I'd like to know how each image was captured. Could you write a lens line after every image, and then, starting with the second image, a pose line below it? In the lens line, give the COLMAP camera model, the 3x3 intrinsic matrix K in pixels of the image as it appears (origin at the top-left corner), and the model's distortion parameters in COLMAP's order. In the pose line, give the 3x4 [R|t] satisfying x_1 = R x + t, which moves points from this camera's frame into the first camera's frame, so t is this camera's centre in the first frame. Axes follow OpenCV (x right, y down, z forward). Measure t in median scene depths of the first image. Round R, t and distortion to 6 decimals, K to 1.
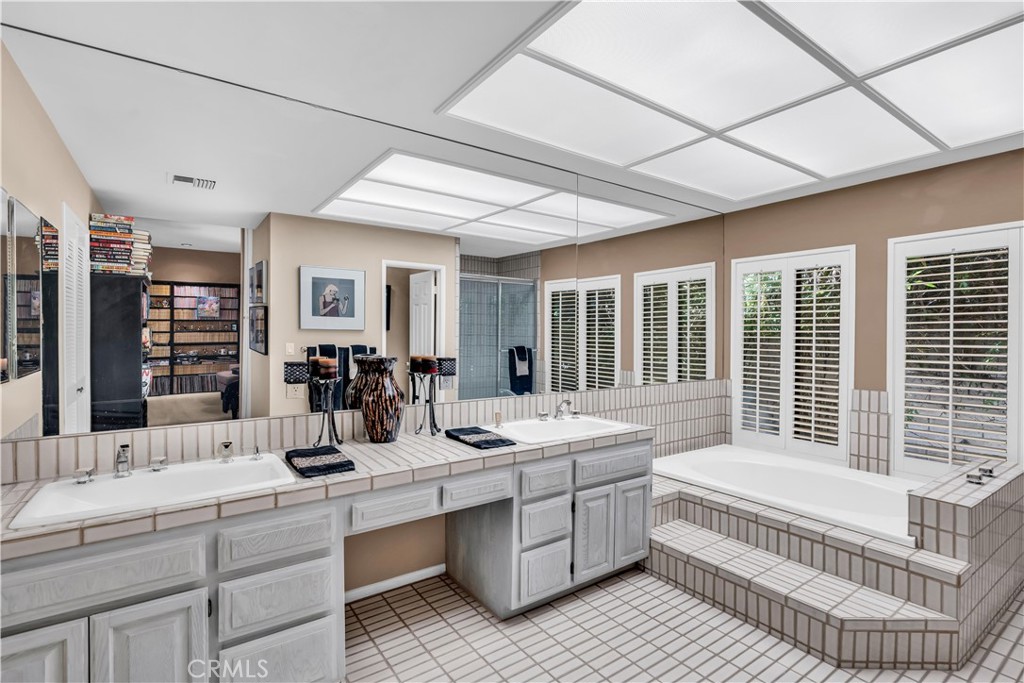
lens RADIAL K [[465.6, 0, 512.0], [0, 465.6, 341.5], [0, 0, 1]] dist [-0.002132, 0.000090]
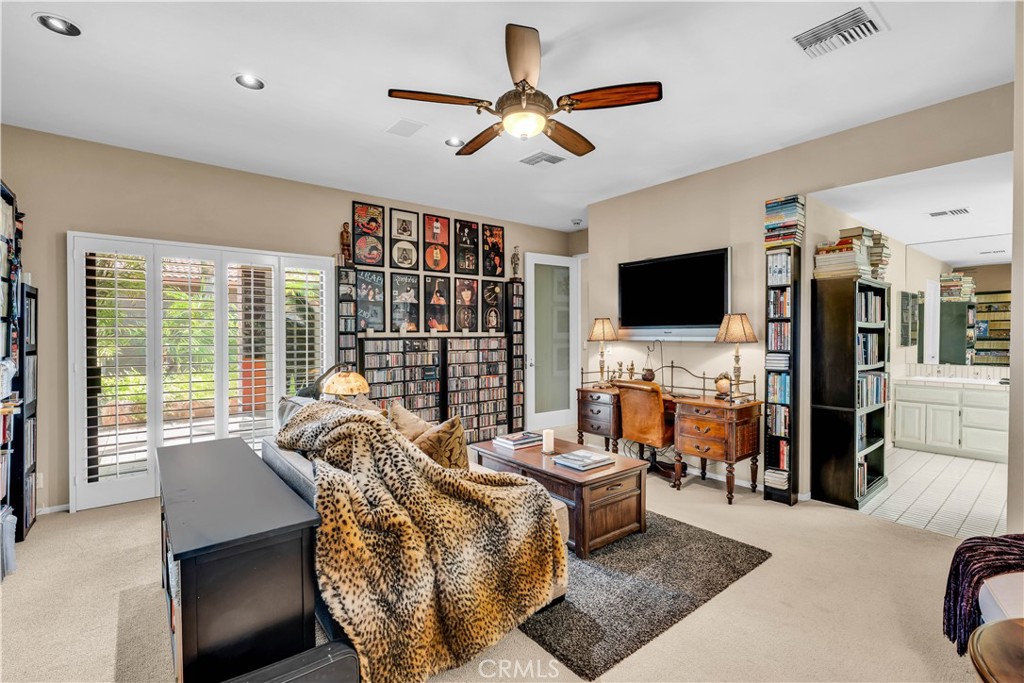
lens RADIAL K [[465.6, 0, 512.0], [0, 465.6, 341.5], [0, 0, 1]] dist [-0.002132, 0.000090]
pose [[0.057952, 0.016156, -0.998189, 0.852543], [-0.007072, 0.999851, 0.015772, 0.004468], [0.998294, 0.006146, 0.058058, -0.828988]]
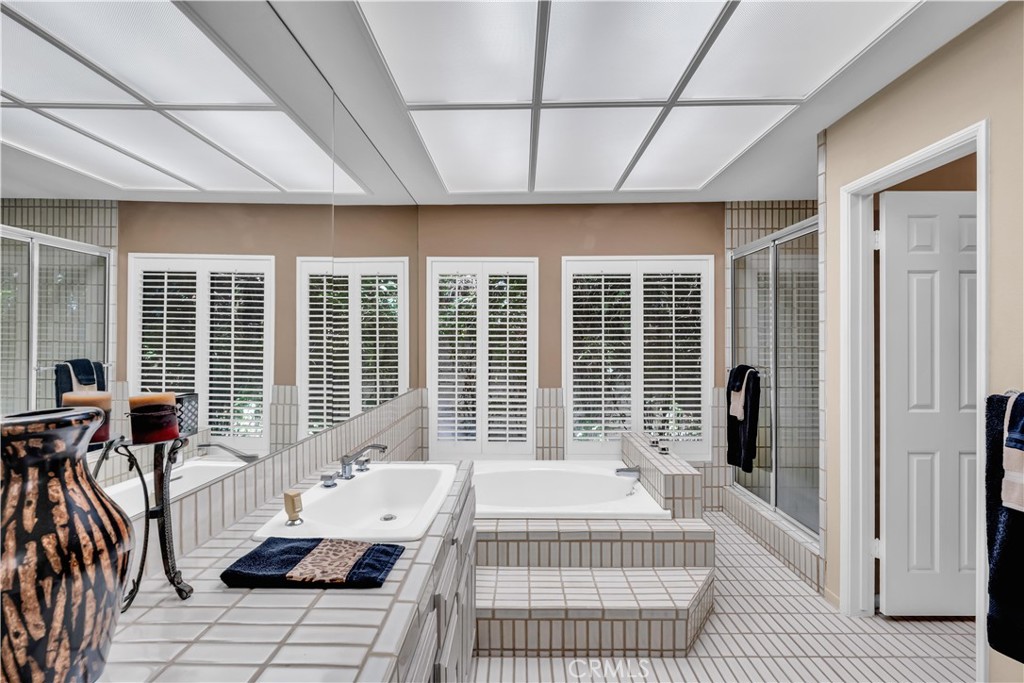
lens RADIAL K [[483.5, 0, 512.0], [0, 483.5, 341.5], [0, 0, 1]] dist [0.004794, 0.000370]
pose [[0.599503, -0.006577, 0.800345, -0.280714], [0.011956, 0.999928, -0.000739, -0.010251], [-0.800283, 0.010012, 0.599539, 0.448701]]
